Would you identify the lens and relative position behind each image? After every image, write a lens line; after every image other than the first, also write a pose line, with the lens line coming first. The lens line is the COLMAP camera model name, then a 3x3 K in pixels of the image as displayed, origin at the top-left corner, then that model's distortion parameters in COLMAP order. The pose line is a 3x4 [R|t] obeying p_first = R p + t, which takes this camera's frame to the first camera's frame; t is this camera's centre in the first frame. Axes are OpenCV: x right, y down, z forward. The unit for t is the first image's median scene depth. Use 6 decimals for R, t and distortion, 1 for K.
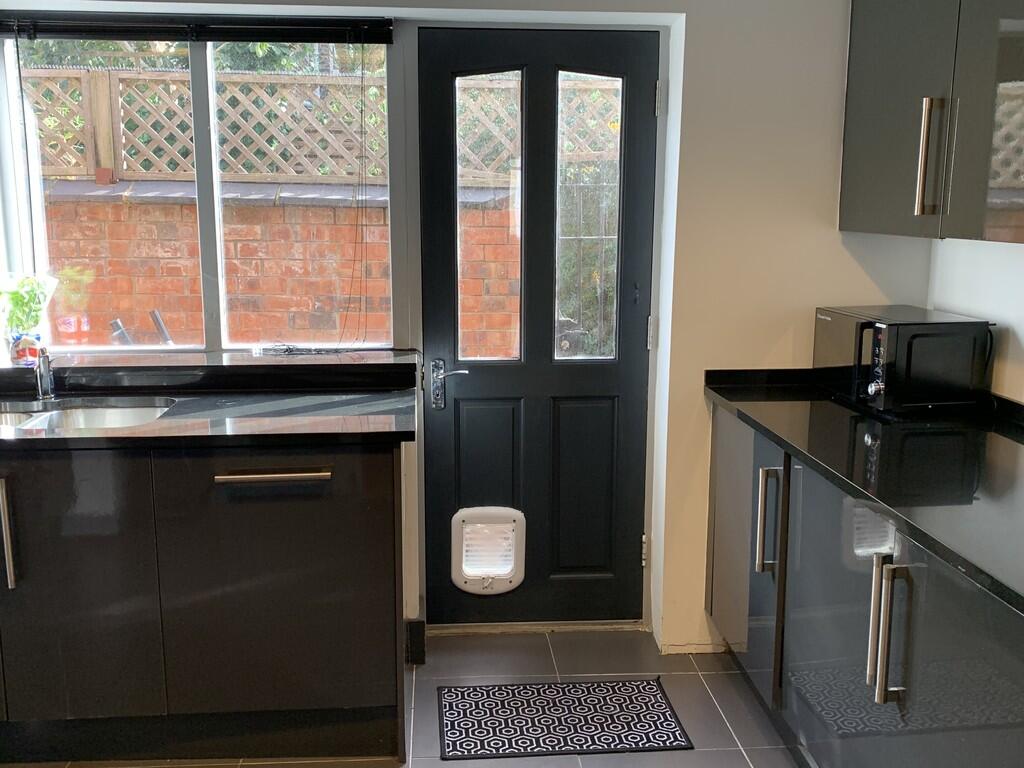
lens RADIAL K [[1000.8, 0, 505.6], [0, 1000.8, 384.4], [0, 0, 1]] dist [0.022111, 0.000000]
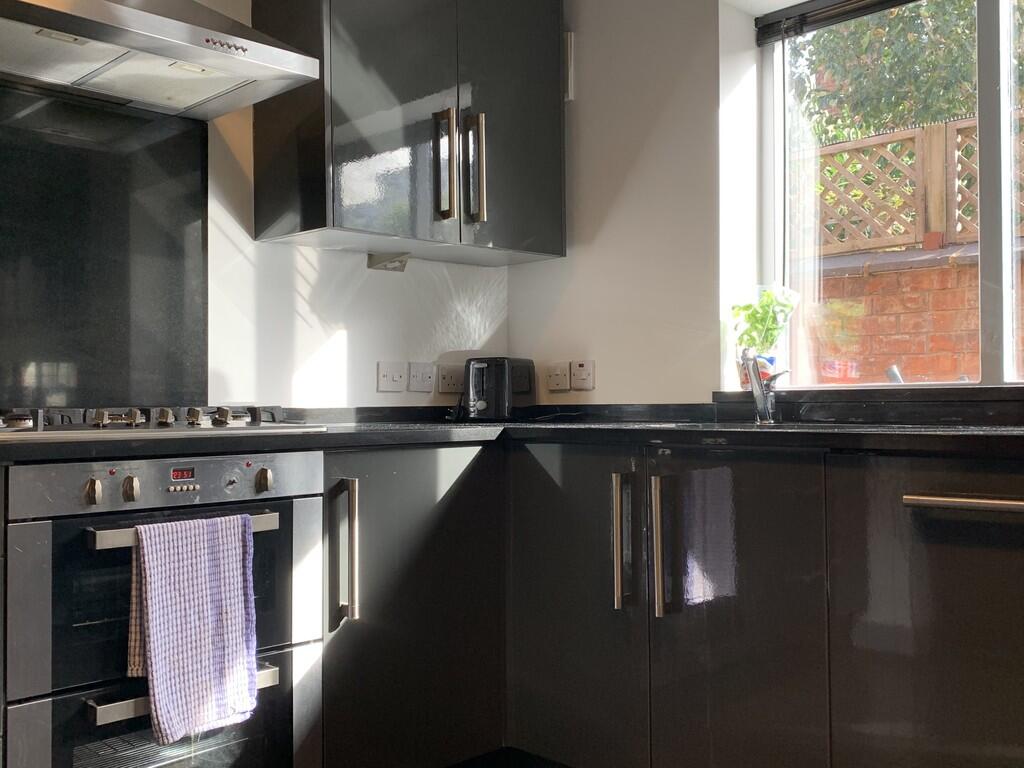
lens RADIAL K [[1000.8, 0, 517.8], [0, 1000.8, 388.0], [0, 0, 1]] dist [0.022111, 0.000000]
pose [[0.643655, -0.020788, -0.765033, 0.042509], [-0.125026, 0.983346, -0.131909, 0.103682], [0.755034, 0.180553, 0.630337, 0.273398]]
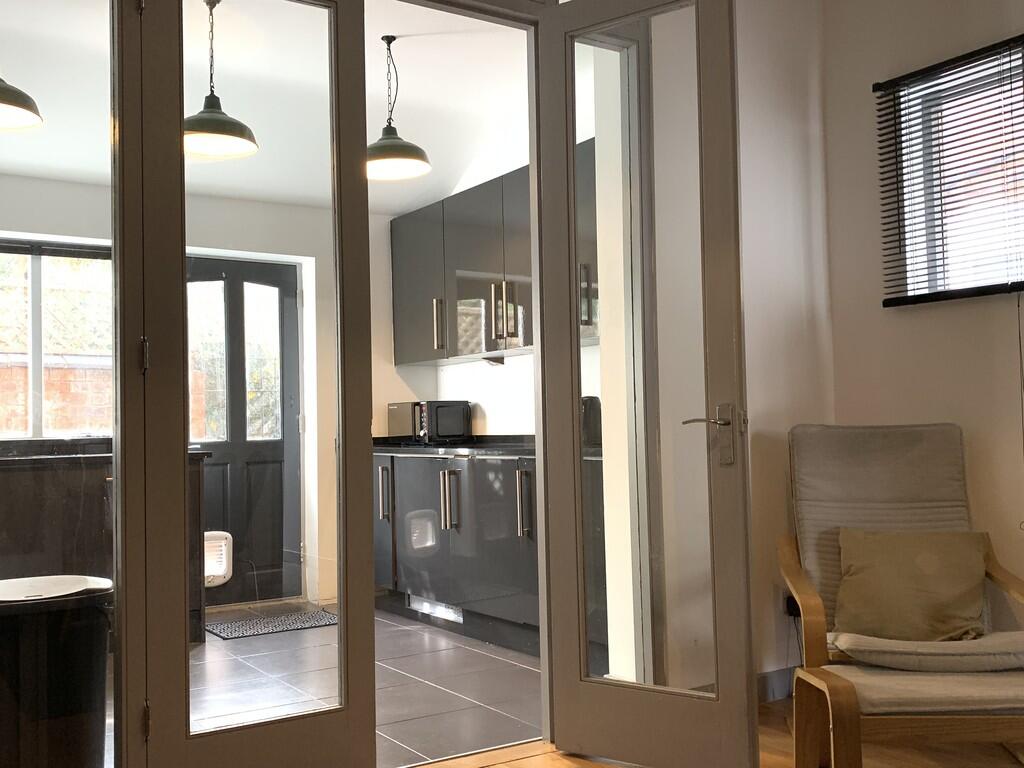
lens RADIAL K [[1000.8, 0, 507.3], [0, 1000.8, 385.5], [0, 0, 1]] dist [0.022111, 0.000000]
pose [[0.870013, -0.002846, 0.493021, -0.411800], [0.115011, 0.973566, -0.197336, 0.275107], [-0.479427, 0.228388, 0.847342, -0.709062]]
